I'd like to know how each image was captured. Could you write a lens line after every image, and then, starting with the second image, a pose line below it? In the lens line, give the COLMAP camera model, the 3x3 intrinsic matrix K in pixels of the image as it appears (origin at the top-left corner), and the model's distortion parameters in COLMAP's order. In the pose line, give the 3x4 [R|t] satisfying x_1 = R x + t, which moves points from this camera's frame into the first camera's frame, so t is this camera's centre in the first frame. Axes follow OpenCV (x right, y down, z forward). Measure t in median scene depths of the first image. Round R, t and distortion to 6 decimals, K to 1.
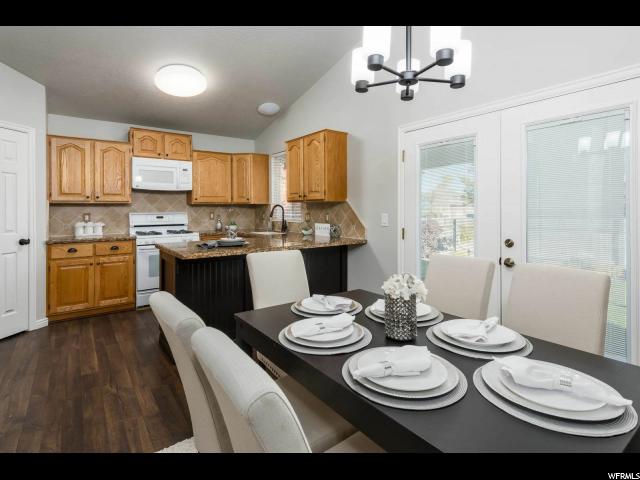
lens RADIAL K [[338.3, 0, 321.3], [0, 338.3, 210.3], [0, 0, 1]] dist [0.022882, -0.002247]
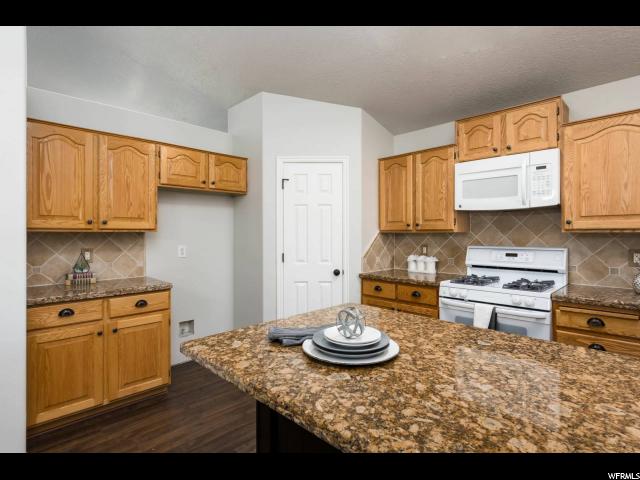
lens RADIAL K [[334.9, 0, 320.3], [0, 334.9, 235.1], [0, 0, 1]] dist [0.011085, -0.001113]
pose [[0.136321, 0.007498, -0.990636, 0.073706], [-0.005011, 0.999964, 0.006879, -0.019412], [0.990652, 0.004026, 0.136354, 0.676979]]
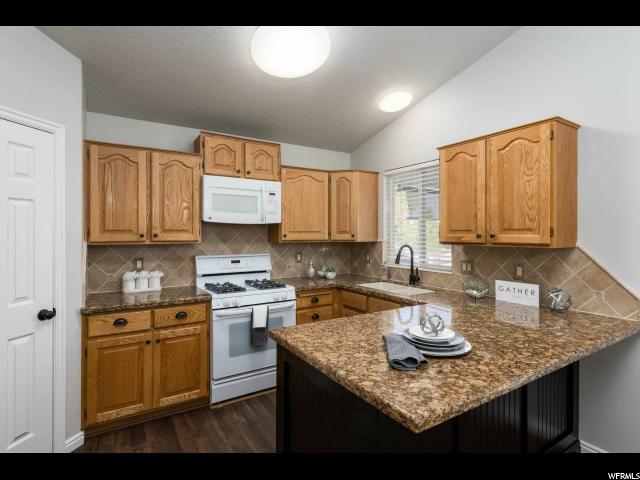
lens RADIAL K [[334.9, 0, 320.9], [0, 334.9, 235.8], [0, 0, 1]] dist [0.011085, -0.001113]
pose [[0.997177, 0.004896, -0.074932, -0.286231], [-0.004866, 0.999988, 0.000579, -0.039648], [0.074933, -0.000212, 0.997189, 0.373890]]
